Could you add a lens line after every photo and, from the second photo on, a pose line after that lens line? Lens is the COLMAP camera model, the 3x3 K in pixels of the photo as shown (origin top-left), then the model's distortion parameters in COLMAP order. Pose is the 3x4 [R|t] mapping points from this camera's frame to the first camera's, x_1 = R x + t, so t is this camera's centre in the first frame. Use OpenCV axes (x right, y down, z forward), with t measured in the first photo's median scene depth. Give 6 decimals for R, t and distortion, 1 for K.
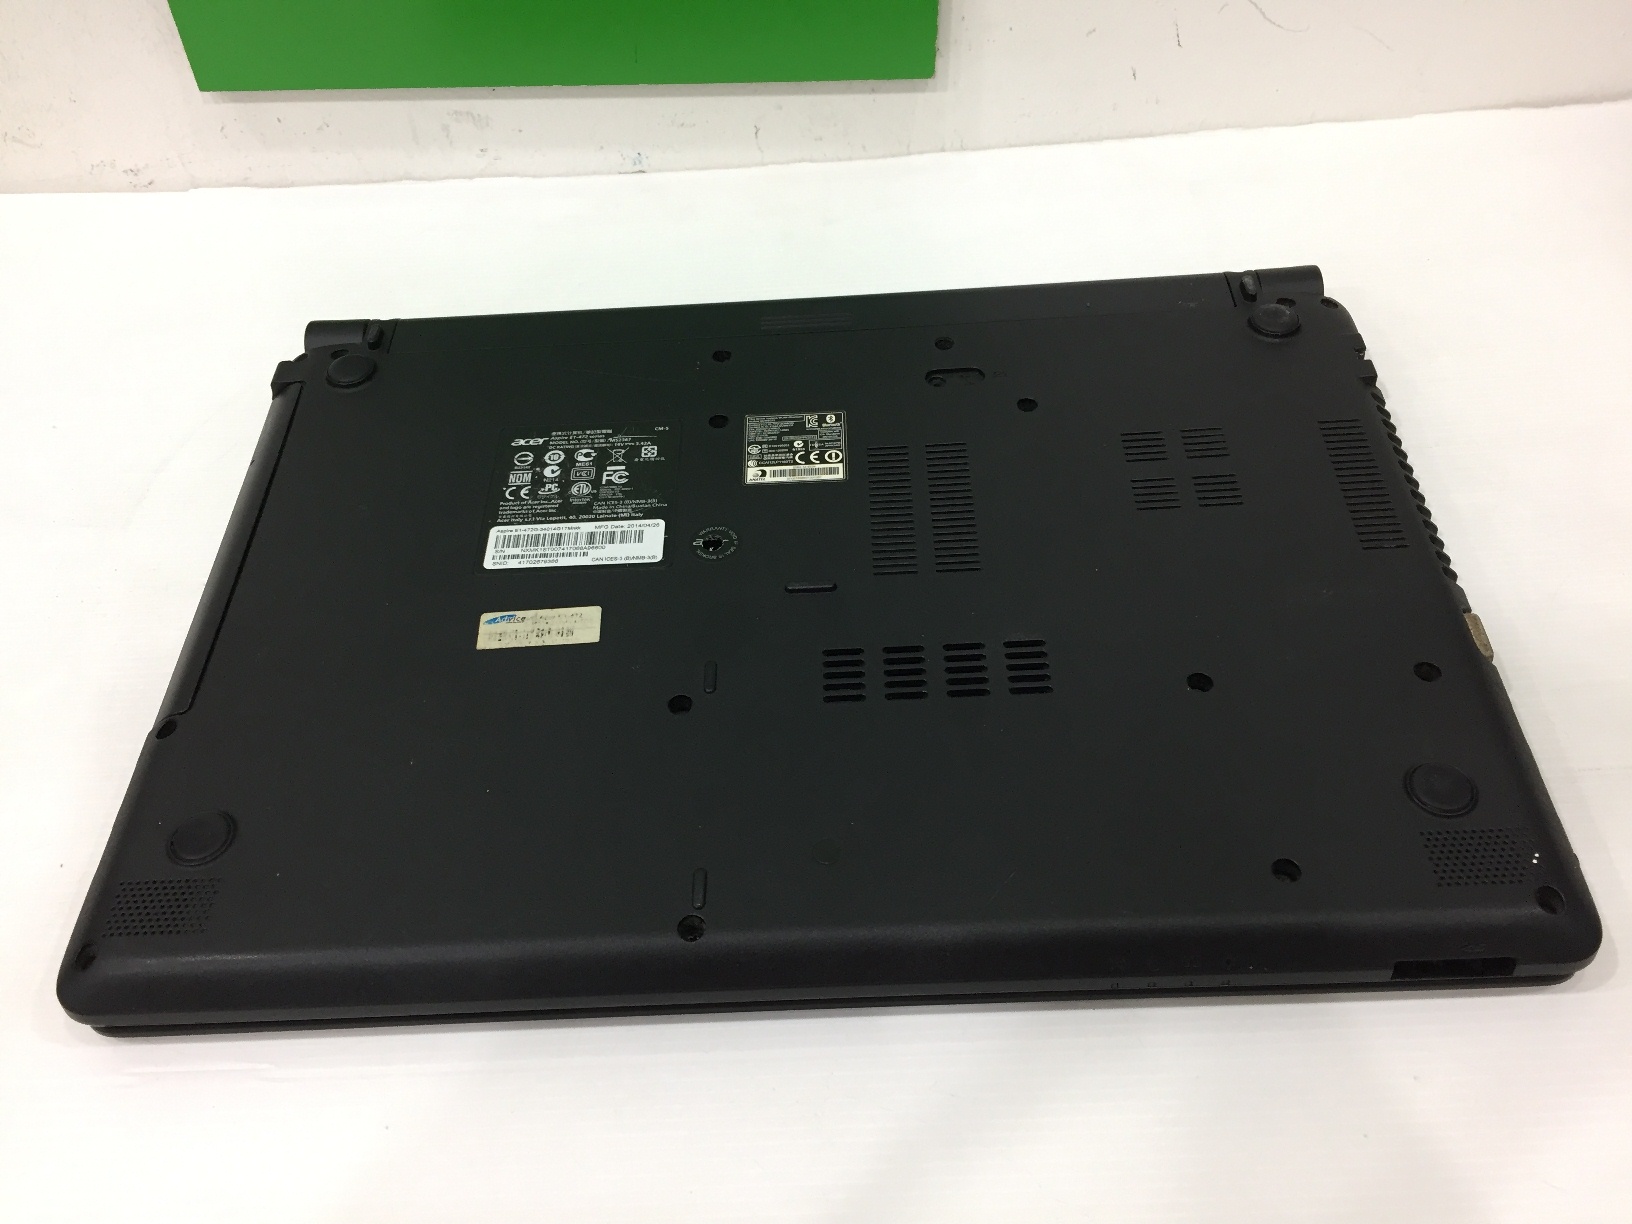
lens RADIAL K [[1430.7, 0, 813.7], [0, 1430.7, 617.4], [0, 0, 1]] dist [0.067971, -0.128057]
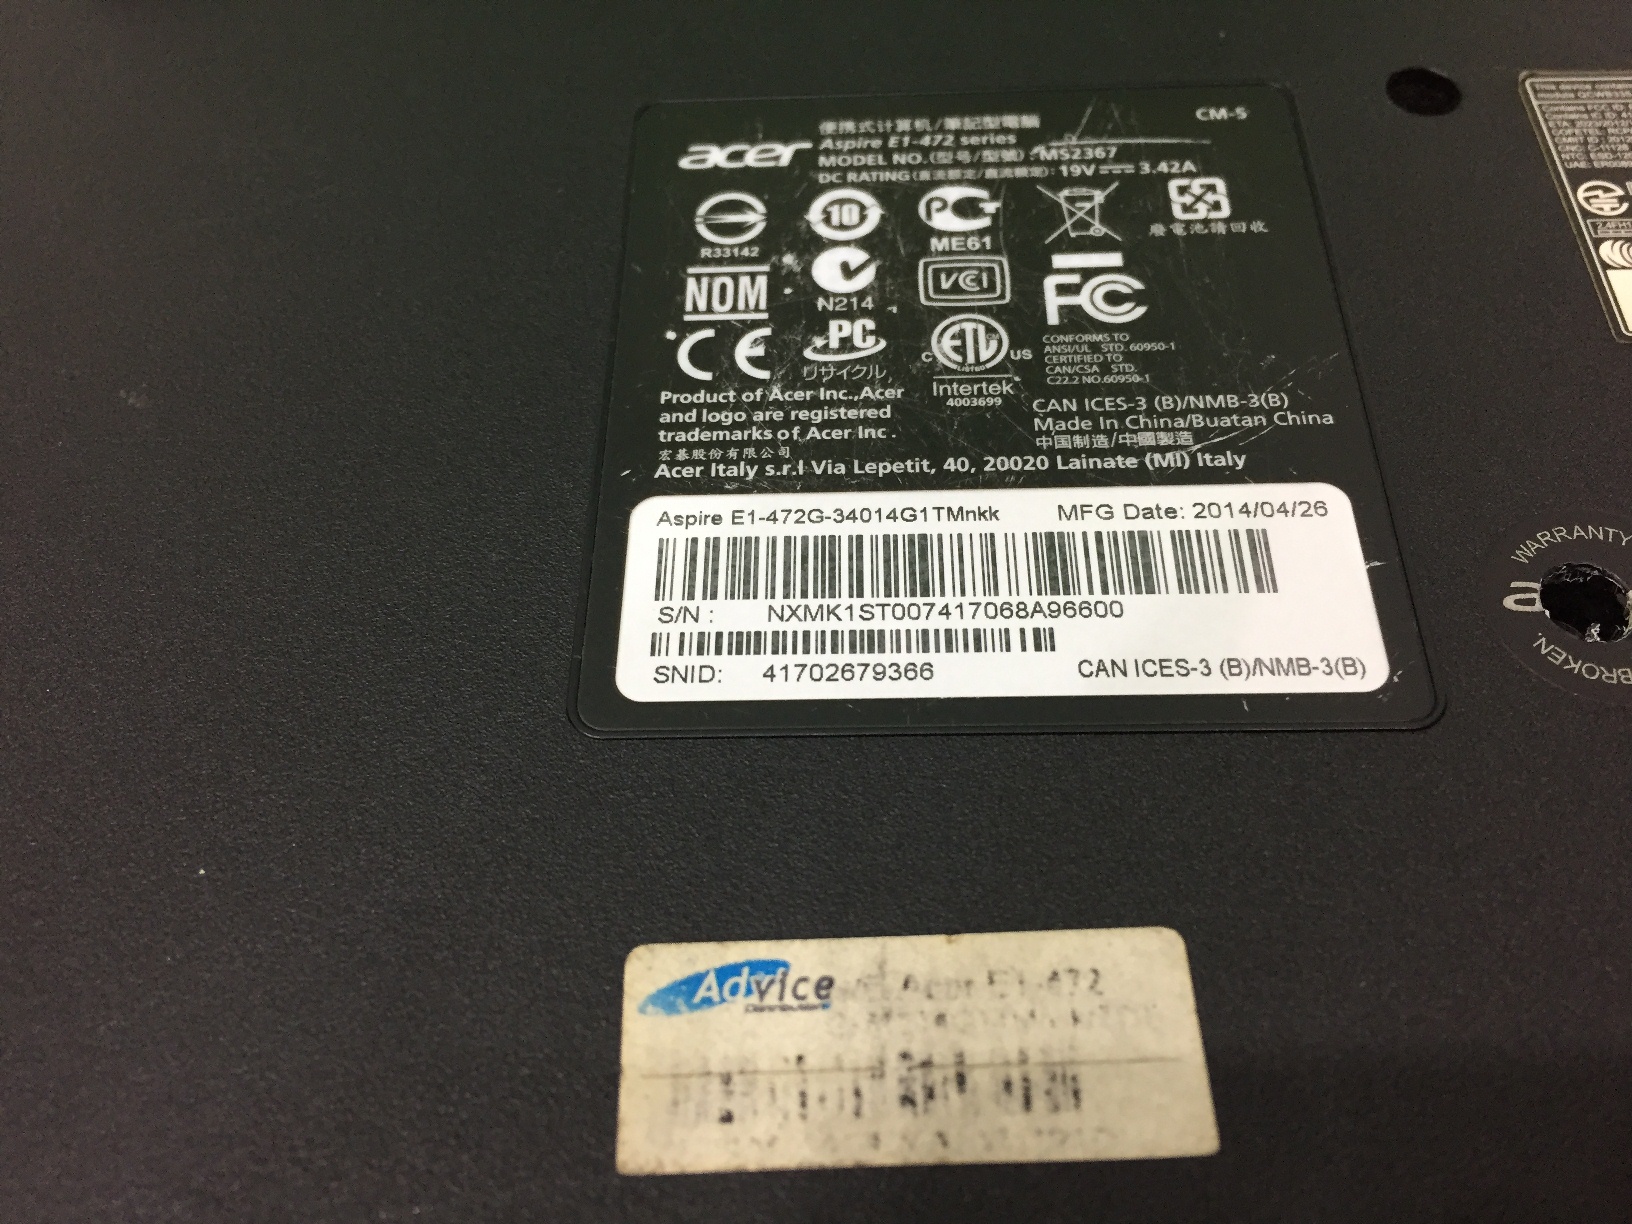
lens RADIAL K [[1430.7, 0, 813.7], [0, 1430.7, 617.4], [0, 0, 1]] dist [0.067971, -0.128057]
pose [[0.999784, 0.019497, 0.007157, -0.192782], [-0.020373, 0.987640, 0.155413, -0.081135], [-0.004039, -0.155525, 0.987824, 0.743119]]
